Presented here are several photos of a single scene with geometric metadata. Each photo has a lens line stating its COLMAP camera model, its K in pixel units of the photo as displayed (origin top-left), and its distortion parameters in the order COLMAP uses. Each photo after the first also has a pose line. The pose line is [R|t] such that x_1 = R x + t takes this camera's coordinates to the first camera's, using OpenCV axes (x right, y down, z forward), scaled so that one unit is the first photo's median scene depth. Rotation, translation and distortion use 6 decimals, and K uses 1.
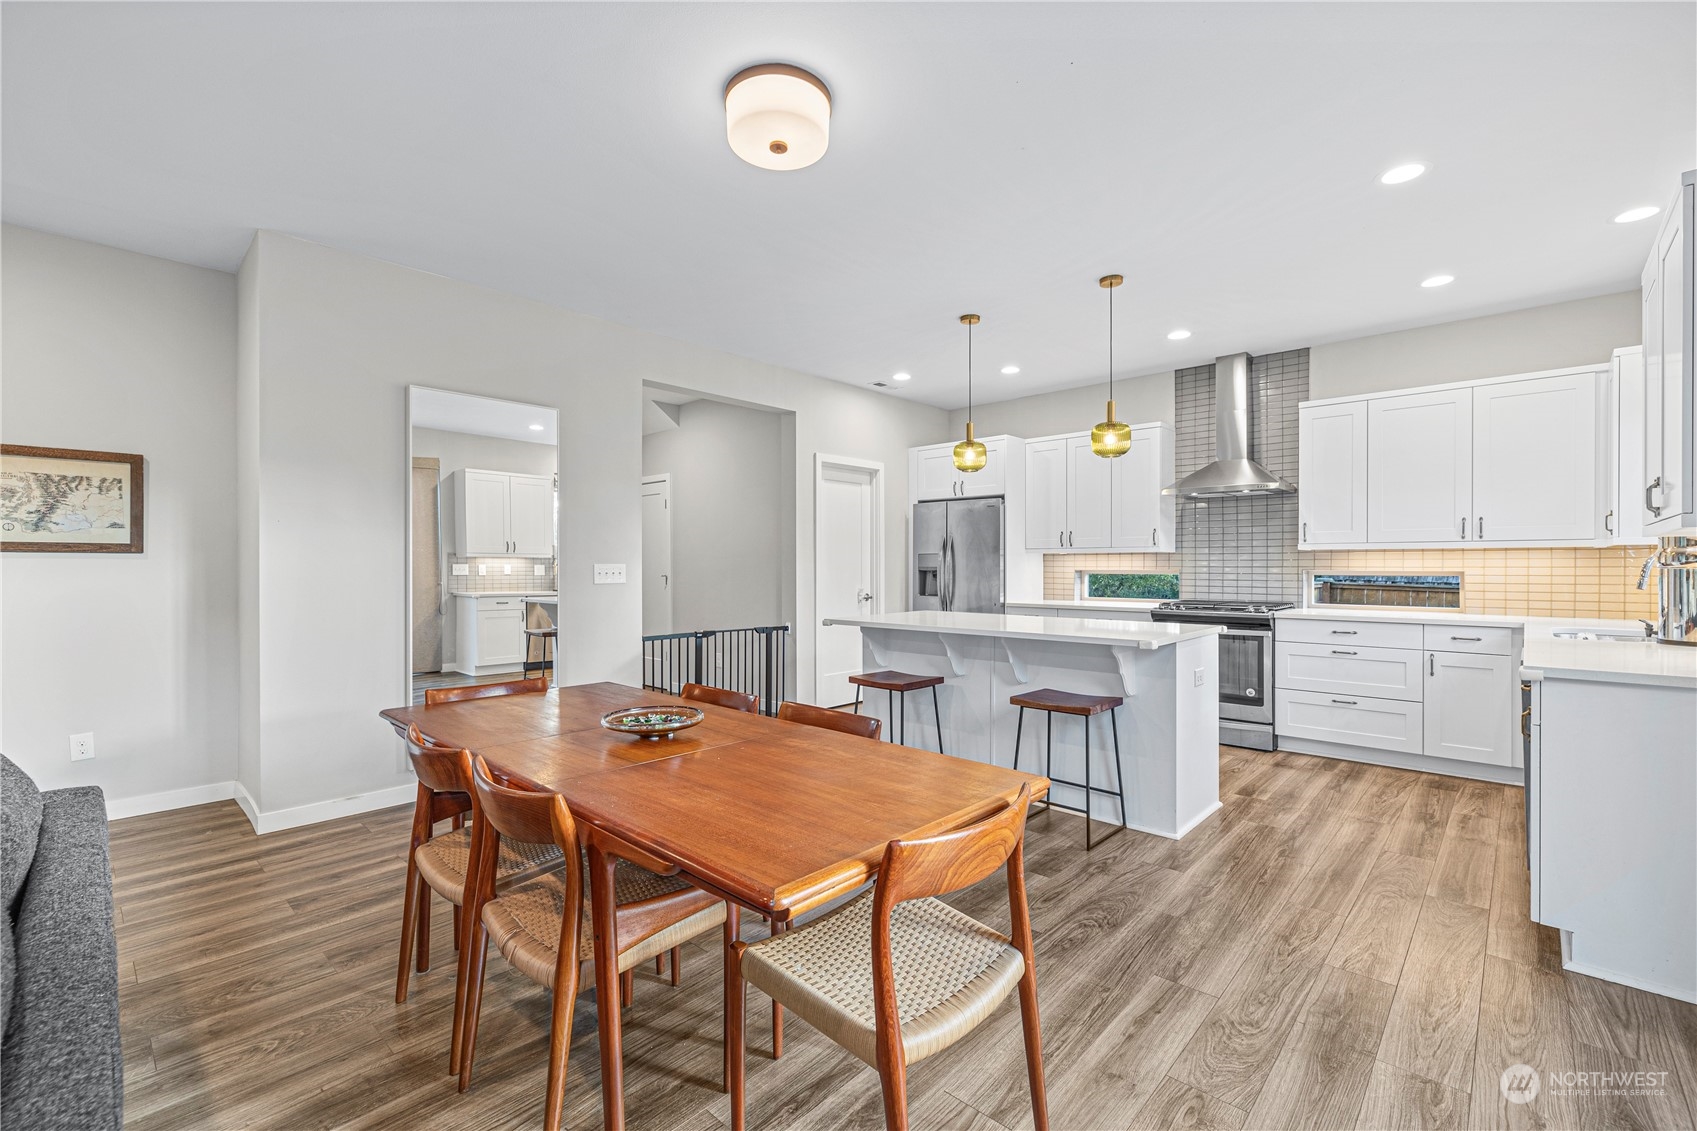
lens RADIAL K [[729.2, 0, 854.7], [0, 729.2, 567.2], [0, 0, 1]] dist [0.001839, -0.000898]
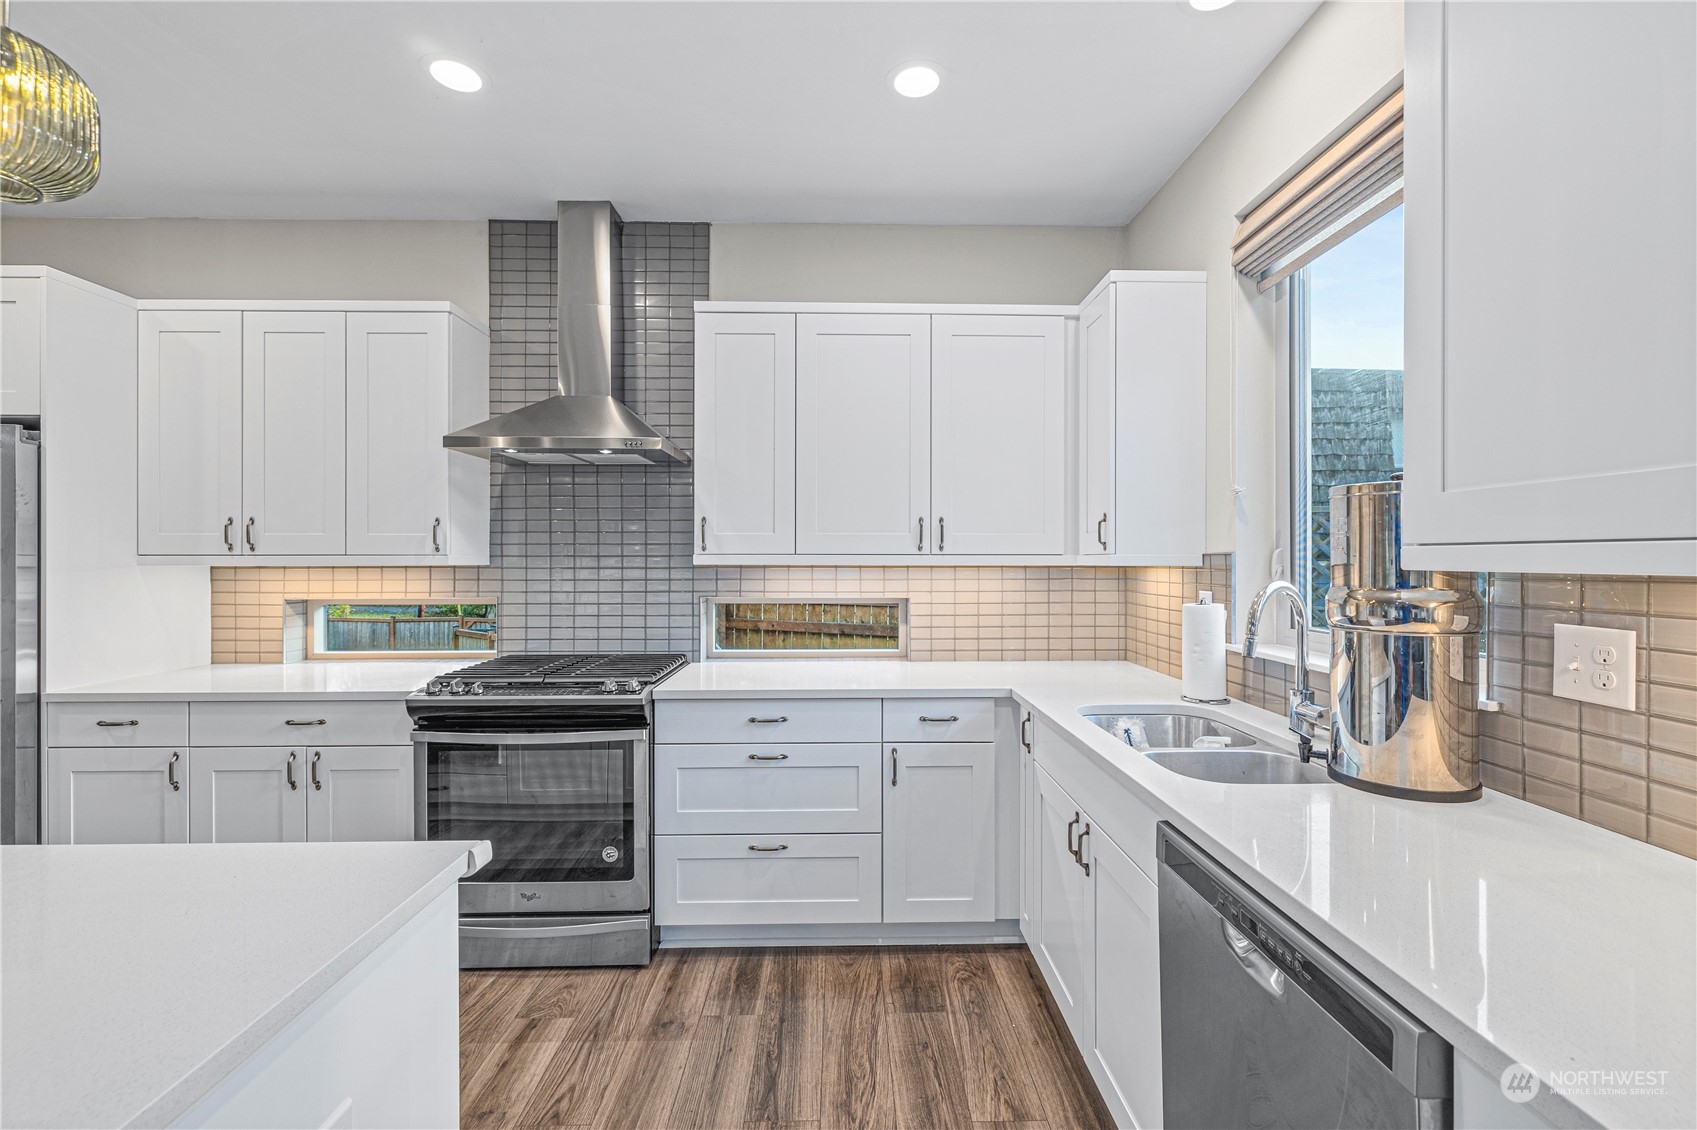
lens RADIAL K [[729.2, 0, 850.9], [0, 729.2, 556.7], [0, 0, 1]] dist [0.001839, -0.000898]
pose [[0.723543, 0.002452, 0.690275, 0.312947], [0.002204, 0.999980, -0.005863, -0.026686], [-0.690276, 0.005764, 0.723523, 0.518279]]
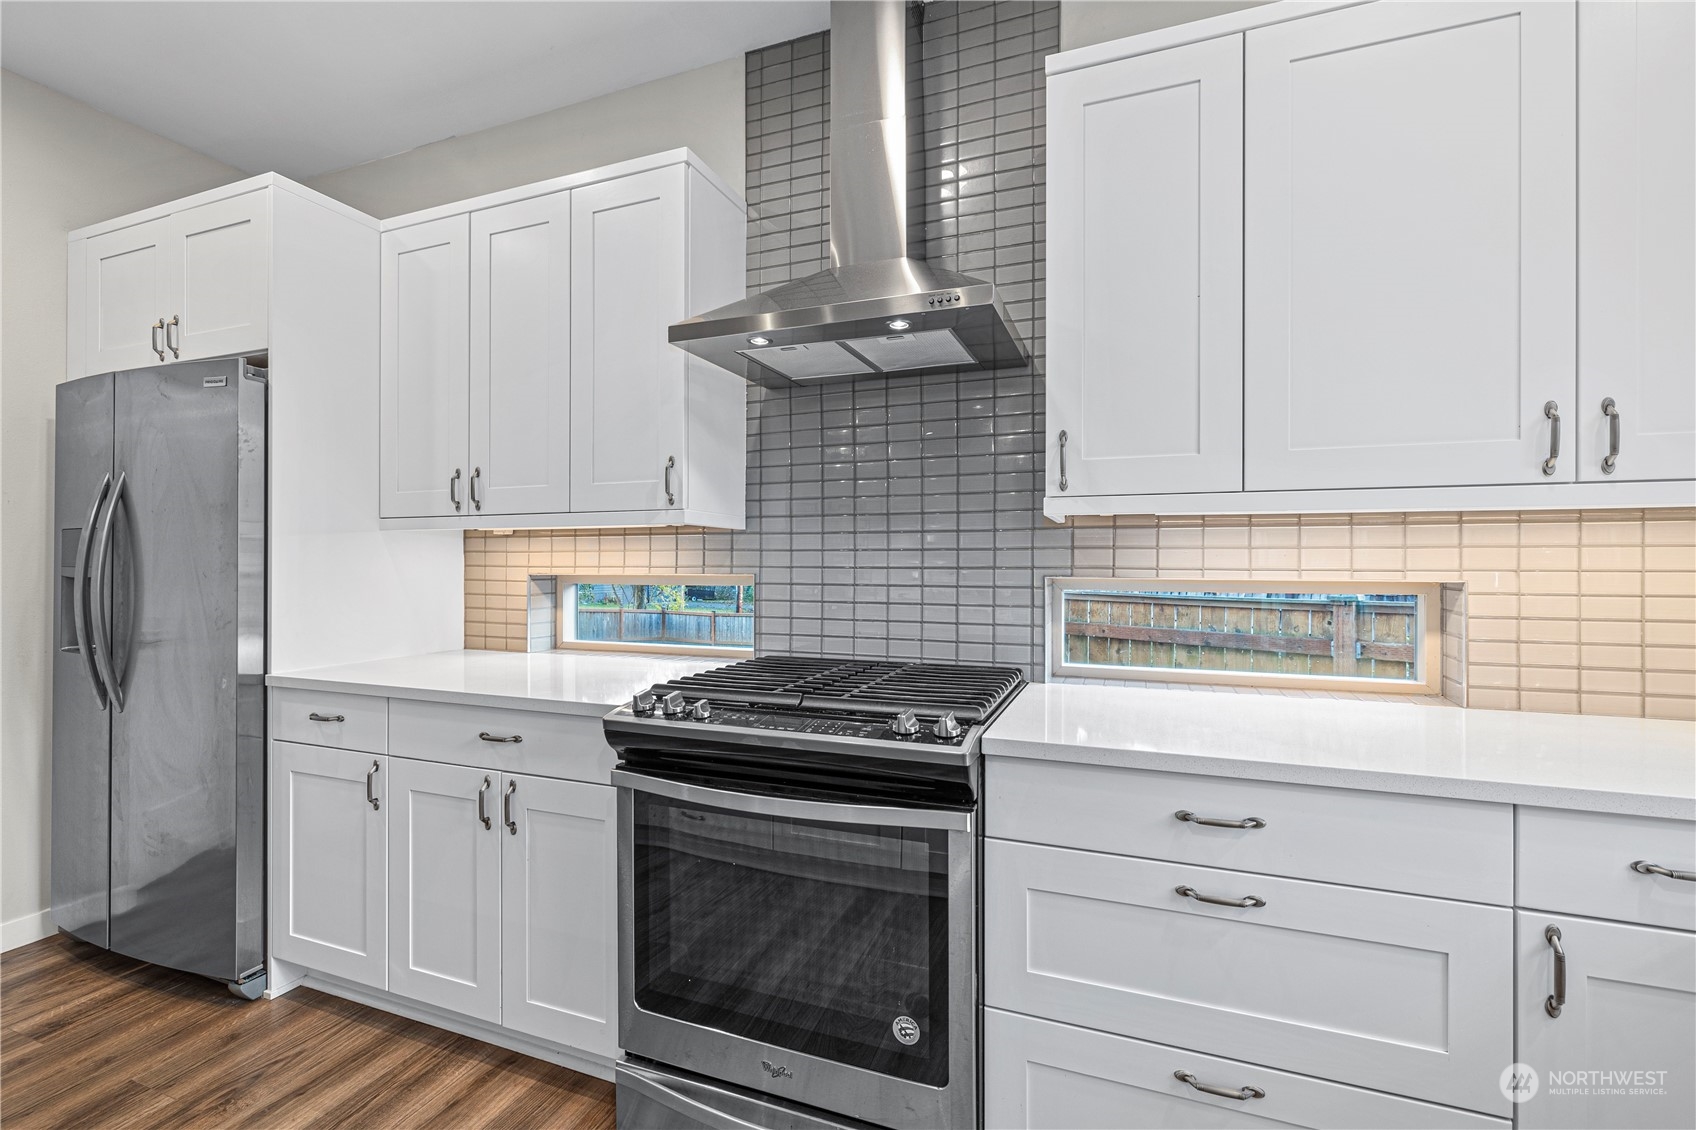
lens RADIAL K [[728.8, 0, 851.8], [0, 728.8, 562.1], [0, 0, 1]] dist [0.001839, -0.000898]
pose [[0.930517, 0.003089, 0.366236, 0.416220], [-0.001243, 0.999985, -0.005276, -0.001604], [-0.366247, 0.004454, 0.930507, 0.740131]]
